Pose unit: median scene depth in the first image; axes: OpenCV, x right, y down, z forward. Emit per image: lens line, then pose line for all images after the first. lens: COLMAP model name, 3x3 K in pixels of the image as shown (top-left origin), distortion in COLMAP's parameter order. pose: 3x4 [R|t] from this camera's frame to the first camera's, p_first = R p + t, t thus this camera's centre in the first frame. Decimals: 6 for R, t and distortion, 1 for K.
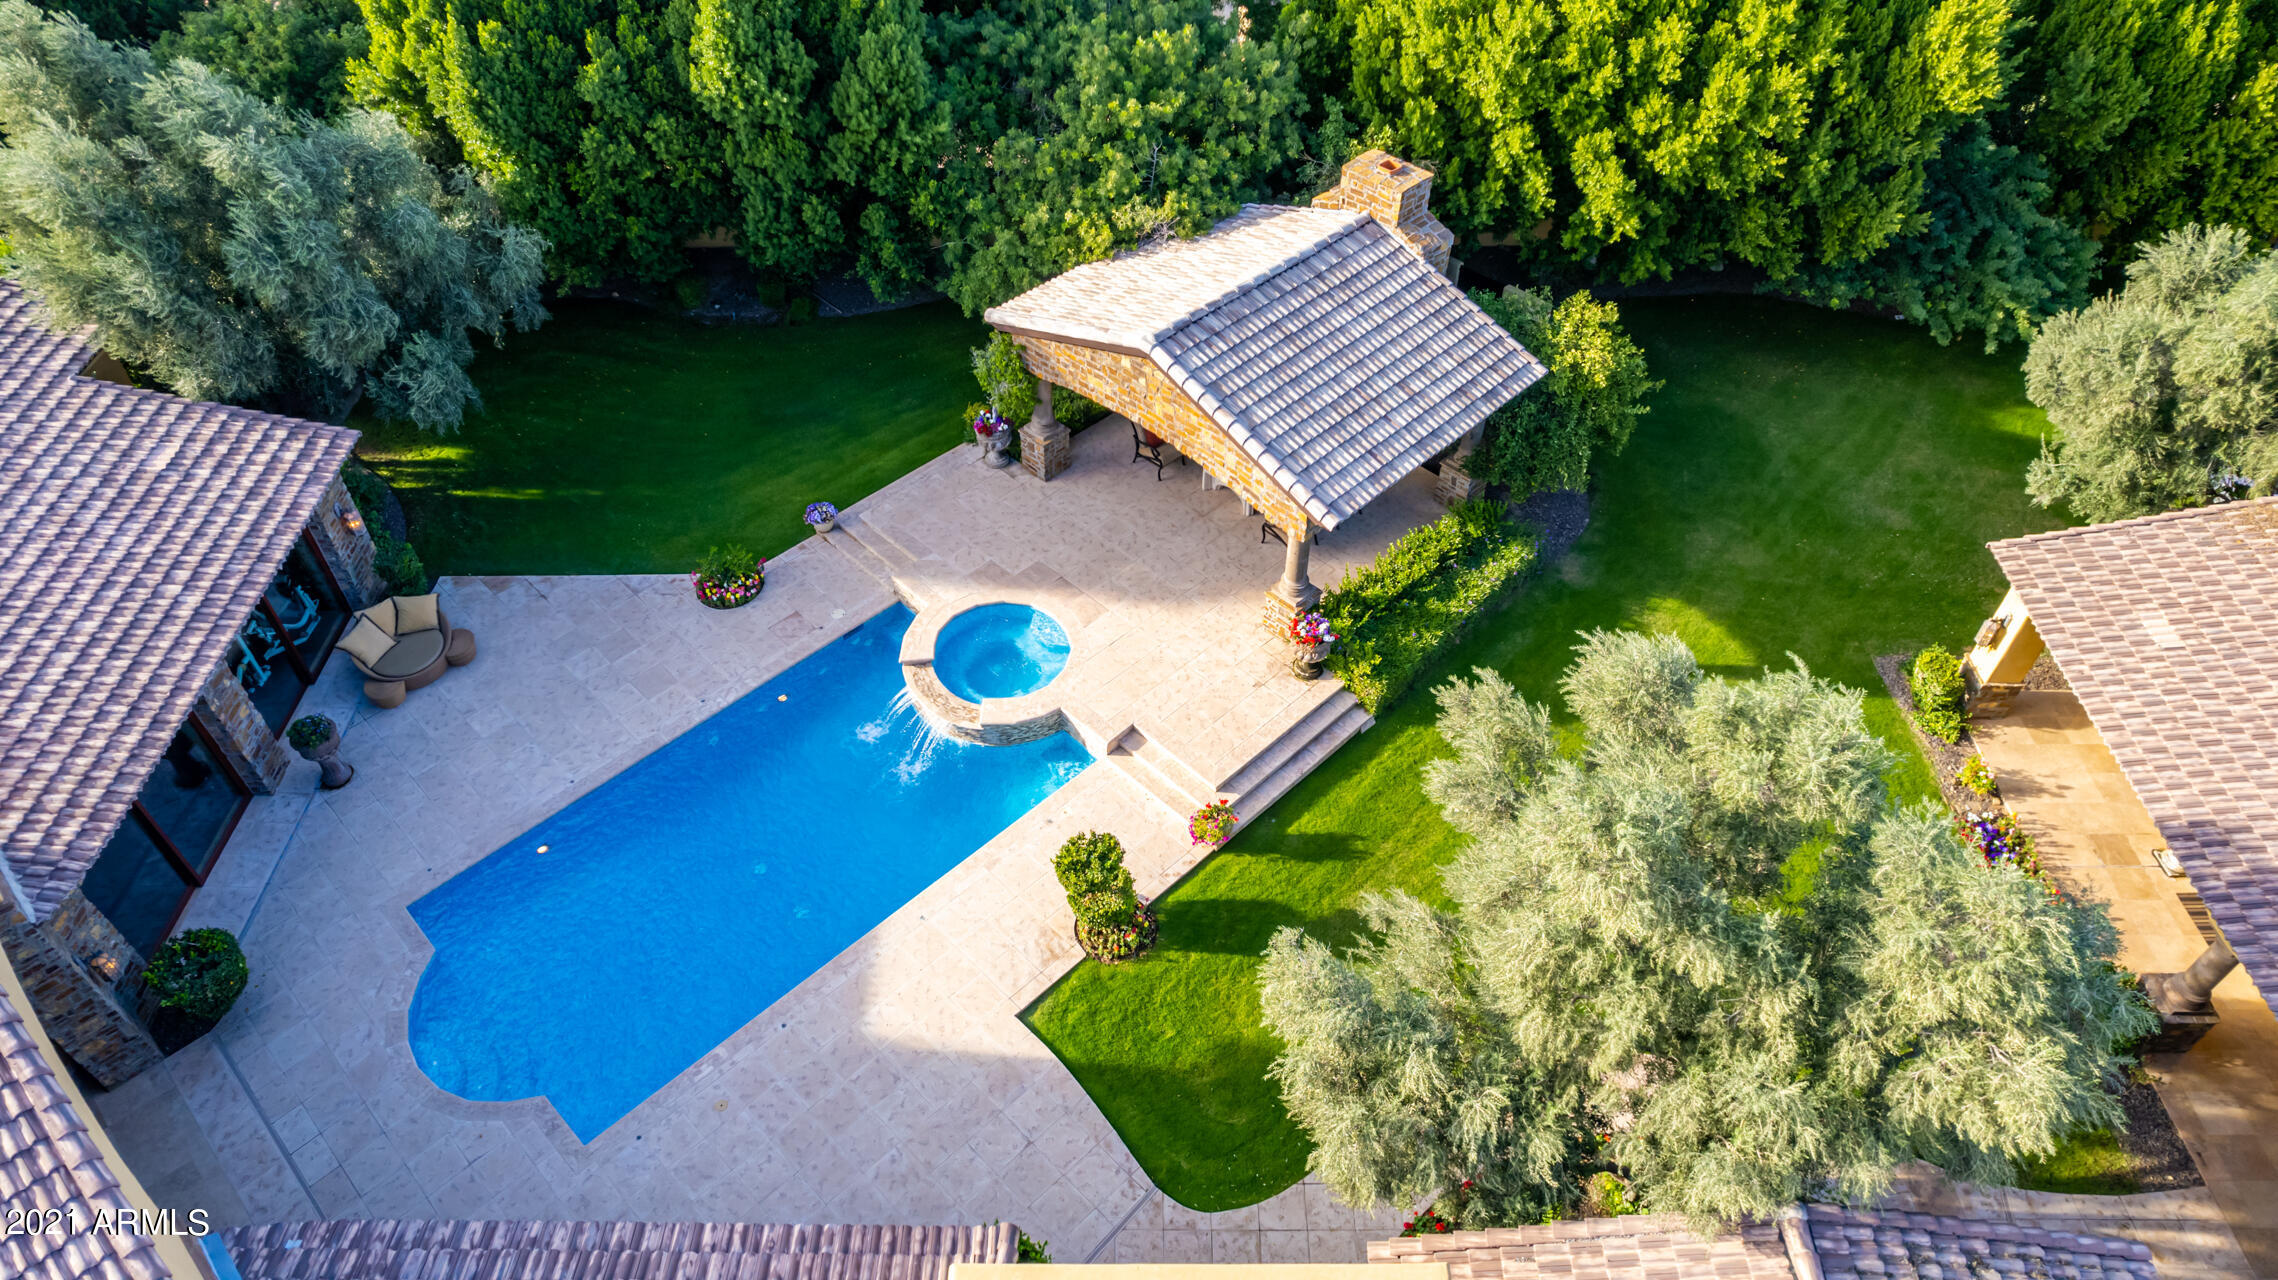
lens RADIAL K [[1465.2, 0, 1139.0], [0, 1465.2, 640.0], [0, 0, 1]] dist [-0.070983, 0.066841]
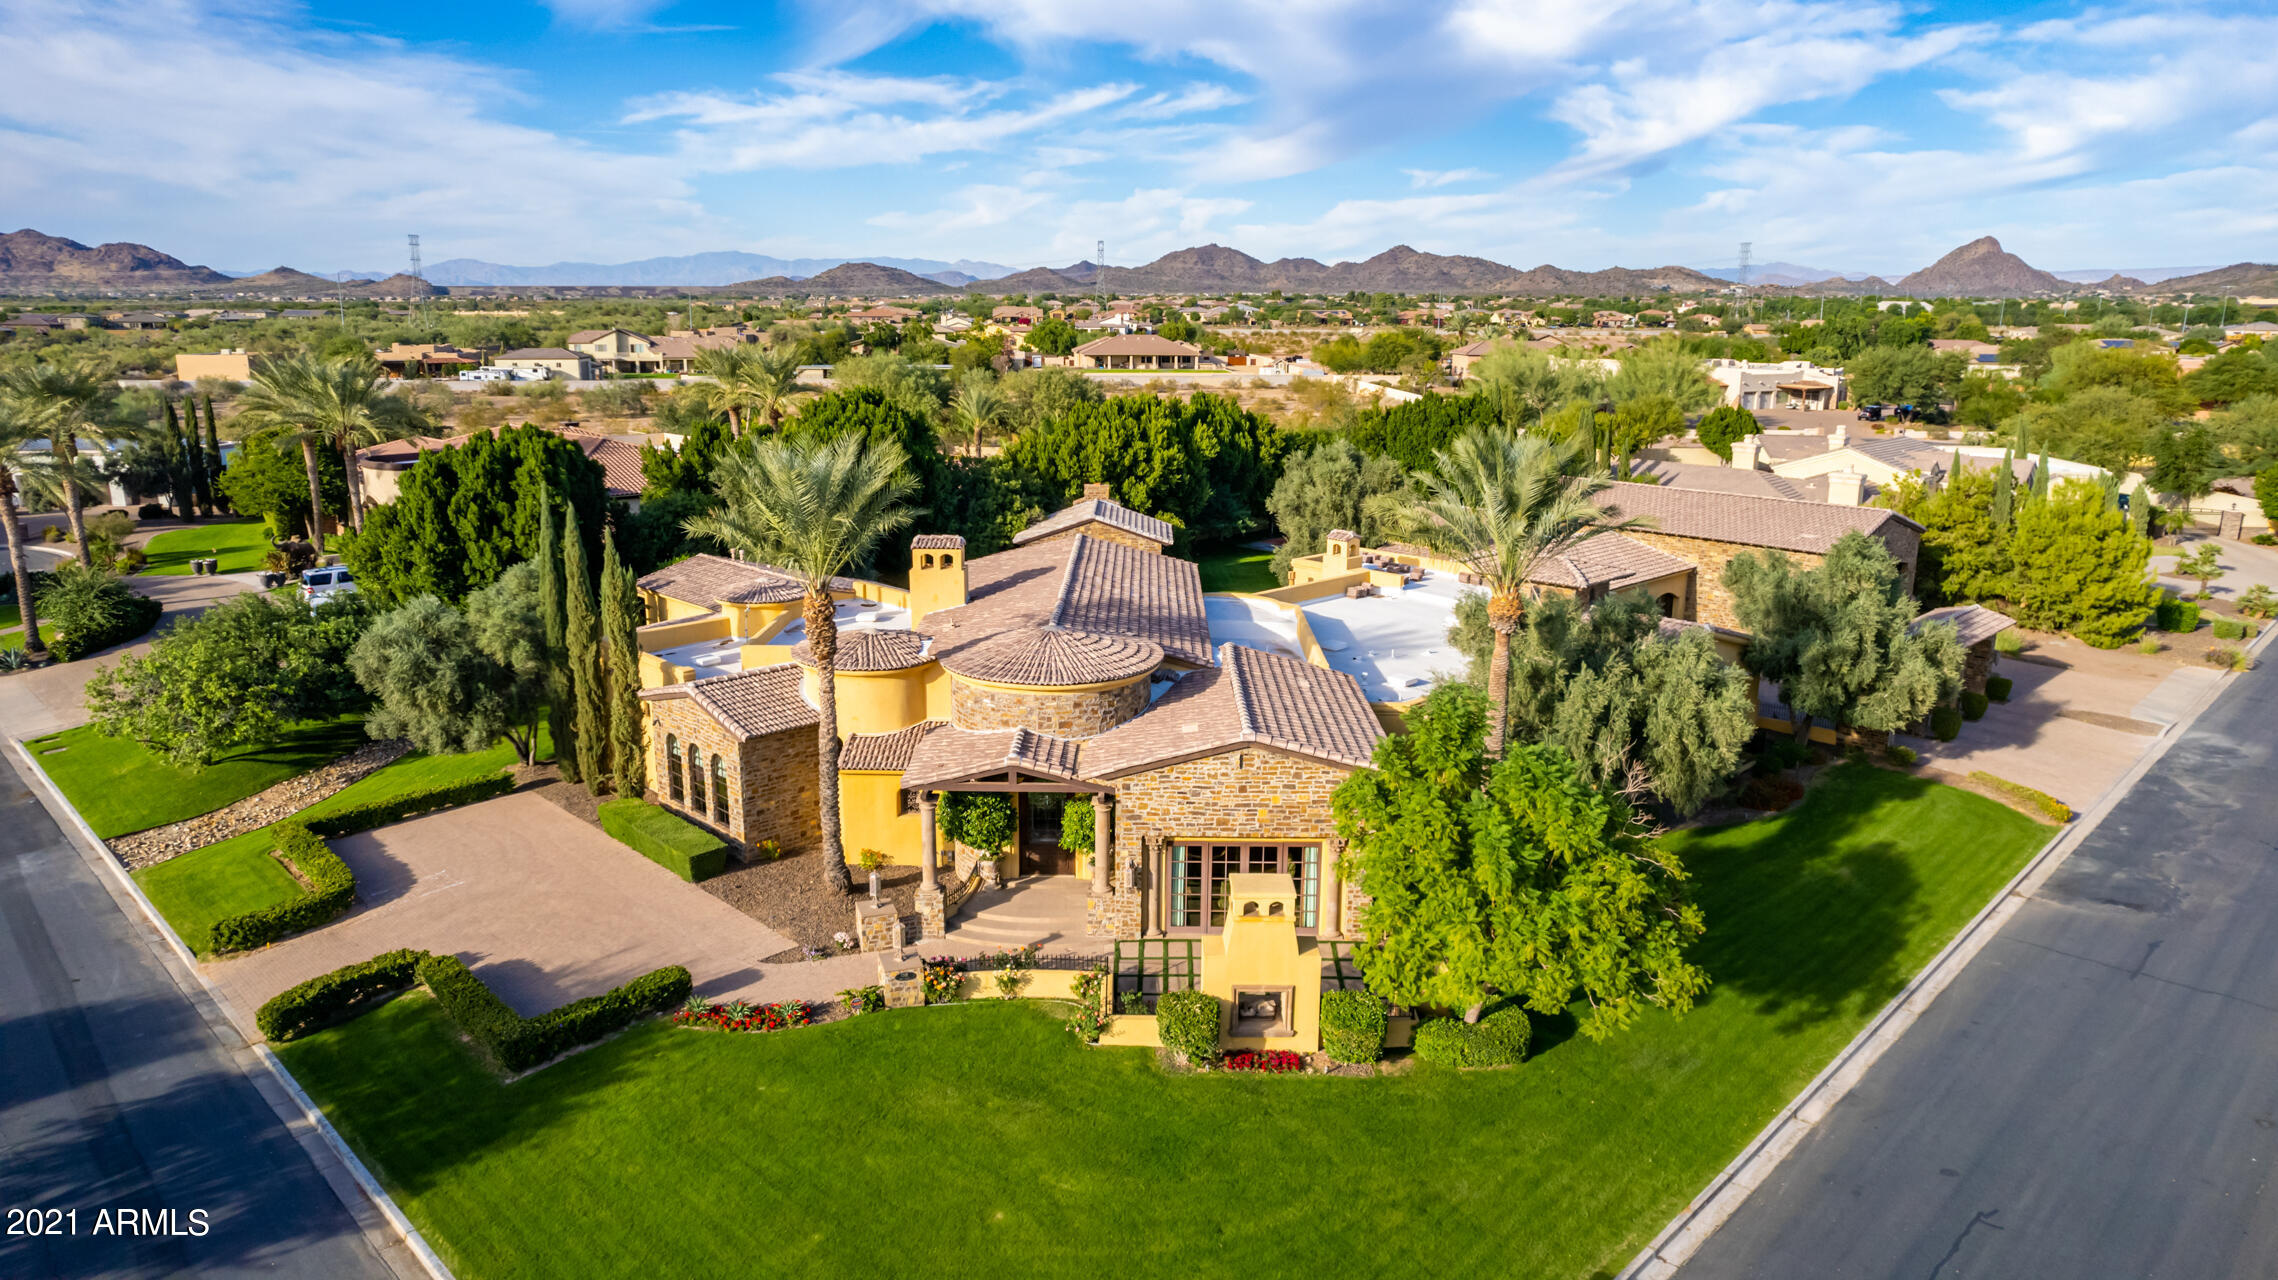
lens RADIAL K [[1452.9, 0, 1143.6], [0, 1452.9, 642.9], [0, 0, 1]] dist [-0.075114, 0.066459]
pose [[0.709696, -0.160817, 0.685908, -1.902883], [0.501976, 0.798556, -0.332157, 1.004766], [-0.494319, 0.580039, 0.647459, -0.830579]]
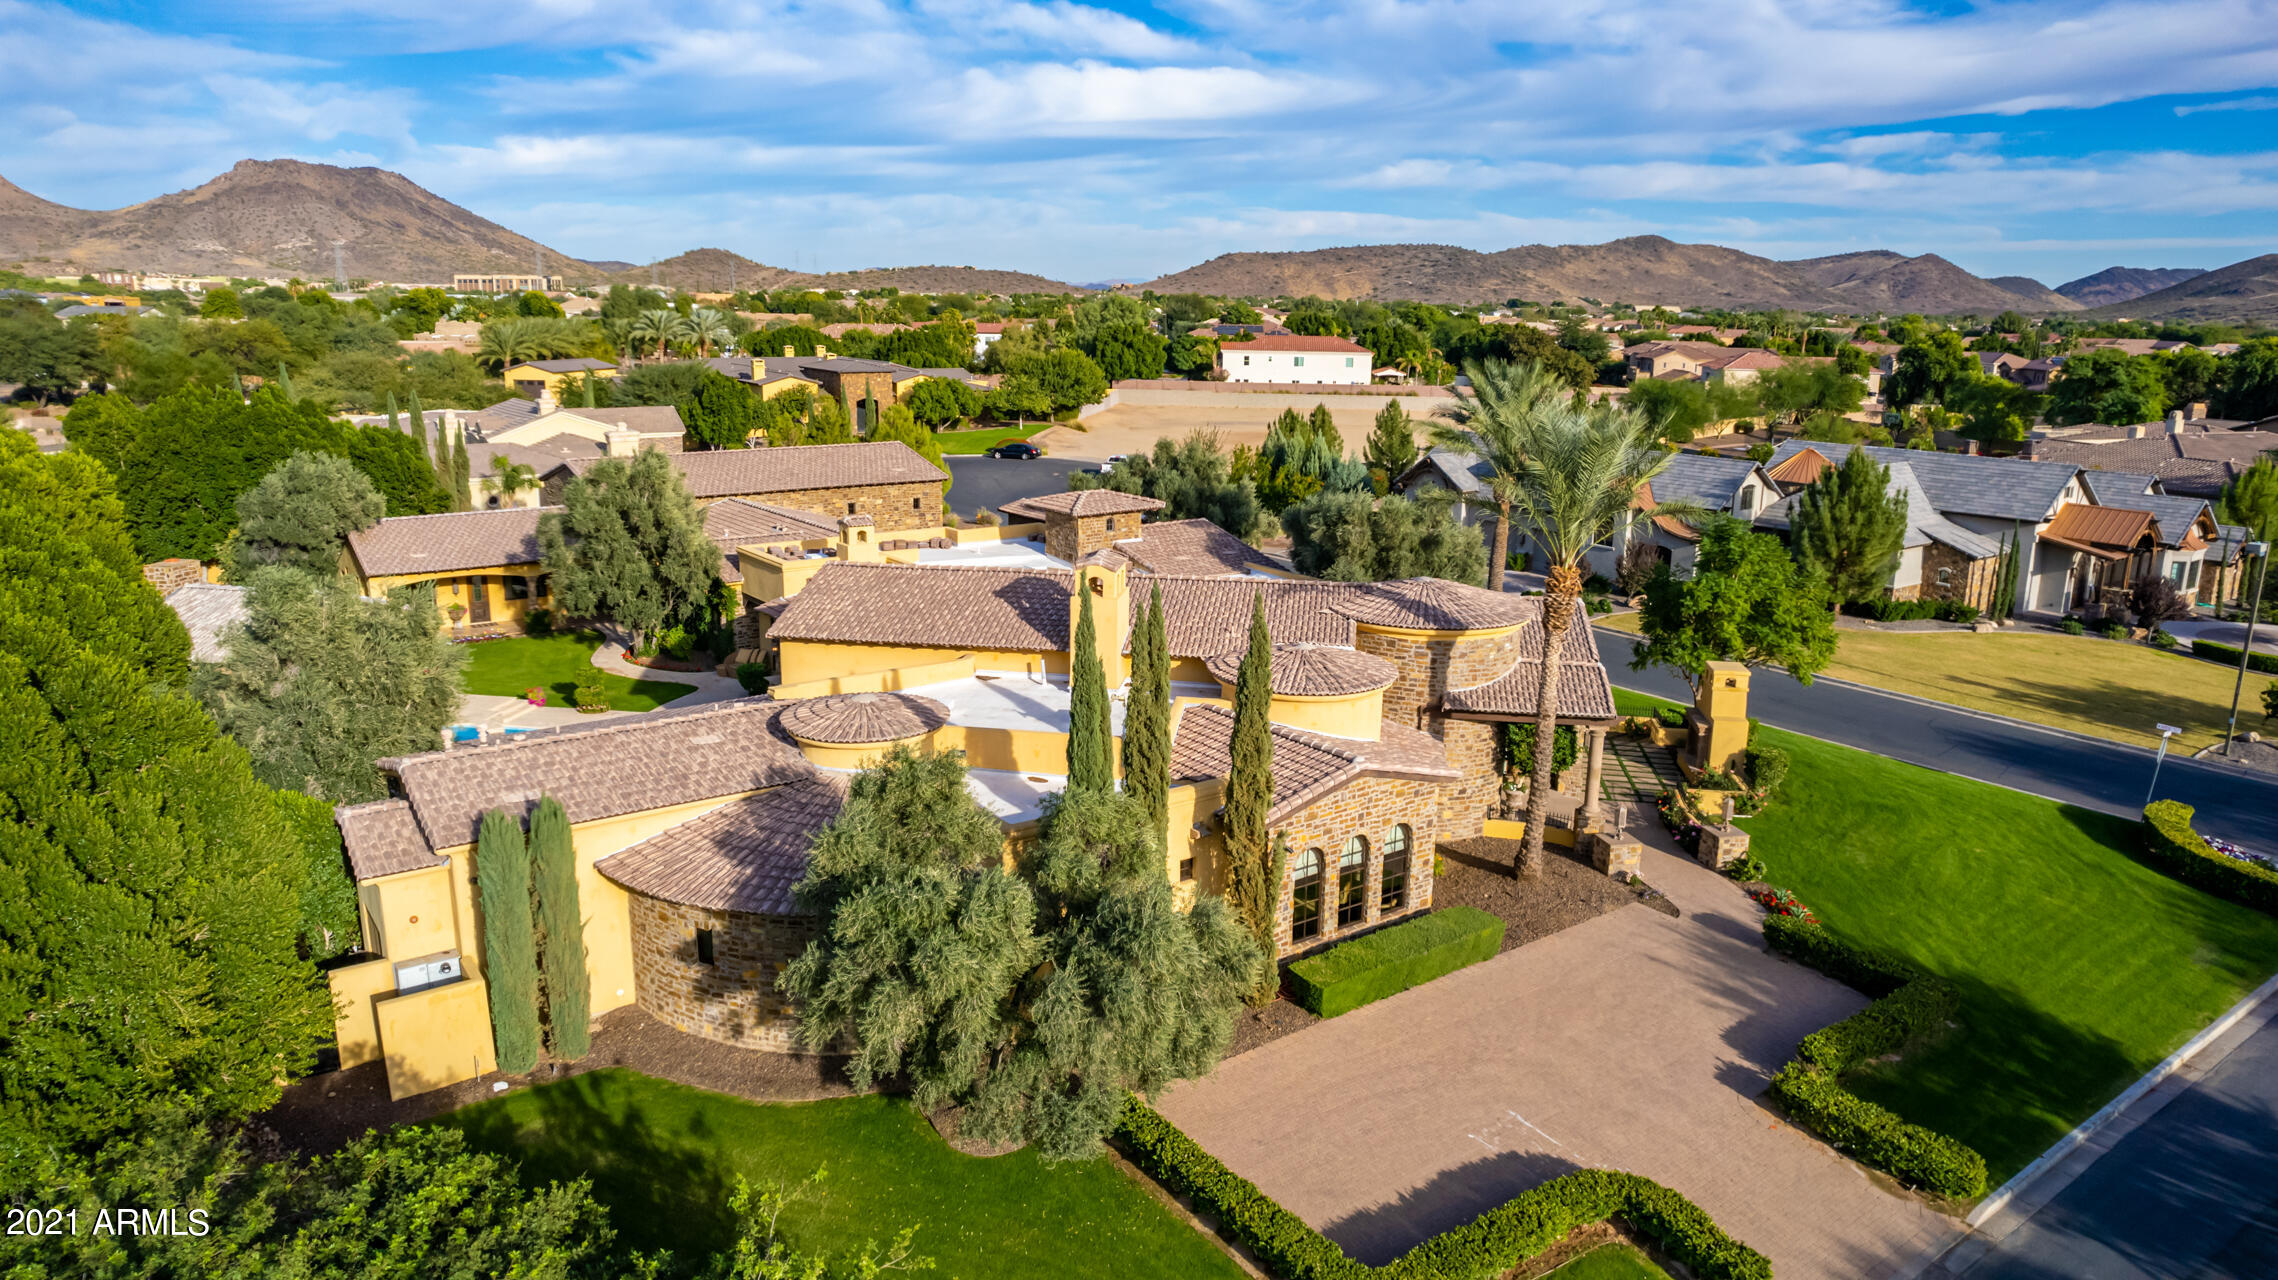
lens RADIAL K [[1467.2, 0, 1143.3], [0, 1467.2, 636.9], [0, 0, 1]] dist [-0.079404, 0.075291]
pose [[-0.592434, -0.193775, 0.781967, -2.005793], [0.565232, 0.591661, 0.574848, -0.627437], [-0.574051, 0.782553, -0.240992, 0.814662]]
